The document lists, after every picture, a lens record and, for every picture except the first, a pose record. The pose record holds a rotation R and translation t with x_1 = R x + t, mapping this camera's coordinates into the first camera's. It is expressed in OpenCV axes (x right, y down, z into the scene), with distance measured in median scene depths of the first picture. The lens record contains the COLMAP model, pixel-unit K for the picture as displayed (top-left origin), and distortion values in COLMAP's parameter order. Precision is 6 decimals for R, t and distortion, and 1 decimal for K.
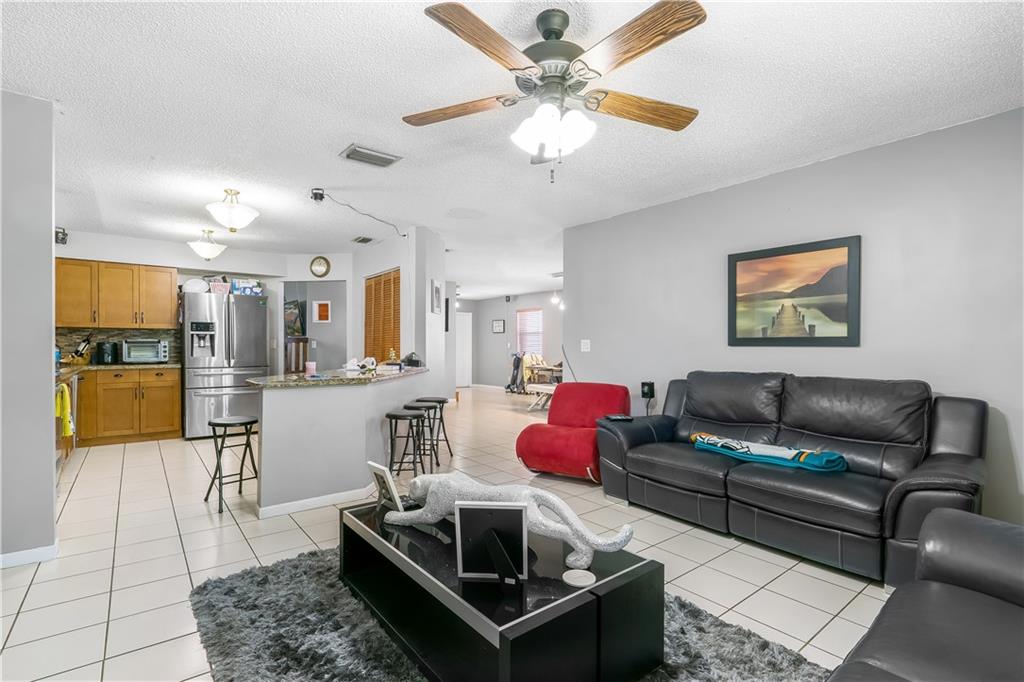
lens RADIAL K [[493.9, 0, 509.6], [0, 493.9, 346.3], [0, 0, 1]] dist [-0.001552, -0.000269]
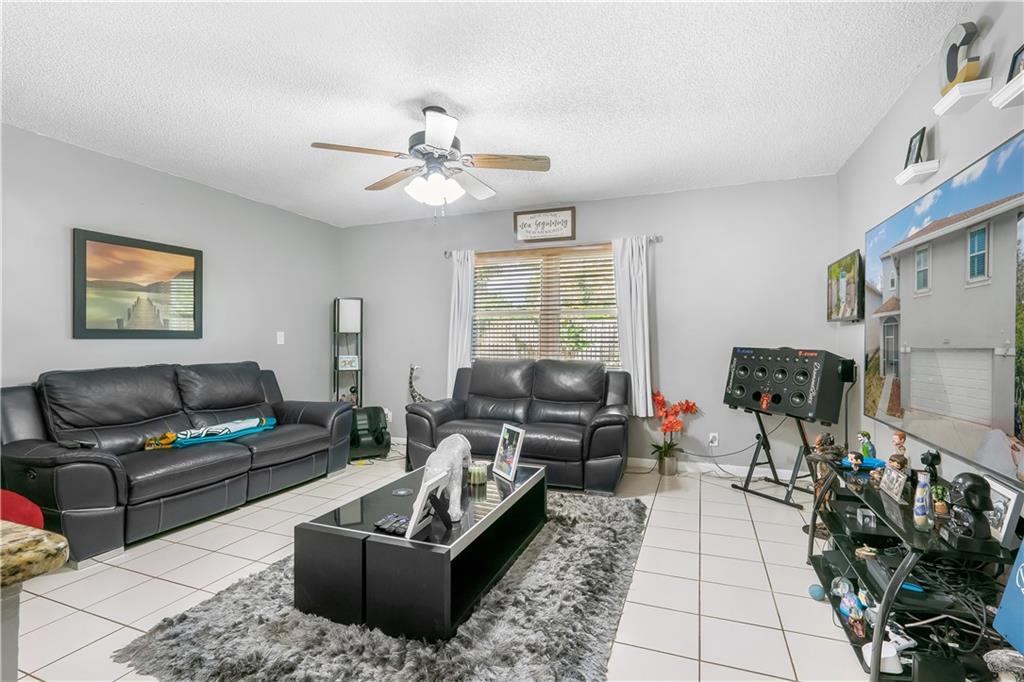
lens RADIAL K [[493.9, 0, 508.9], [0, 493.9, 338.5], [0, 0, 1]] dist [-0.001552, -0.000269]
pose [[-0.508081, -0.002706, 0.861305, -0.704226], [0.001830, 0.999989, 0.004221, -0.003174], [-0.861307, 0.003721, -0.508071, 0.876573]]
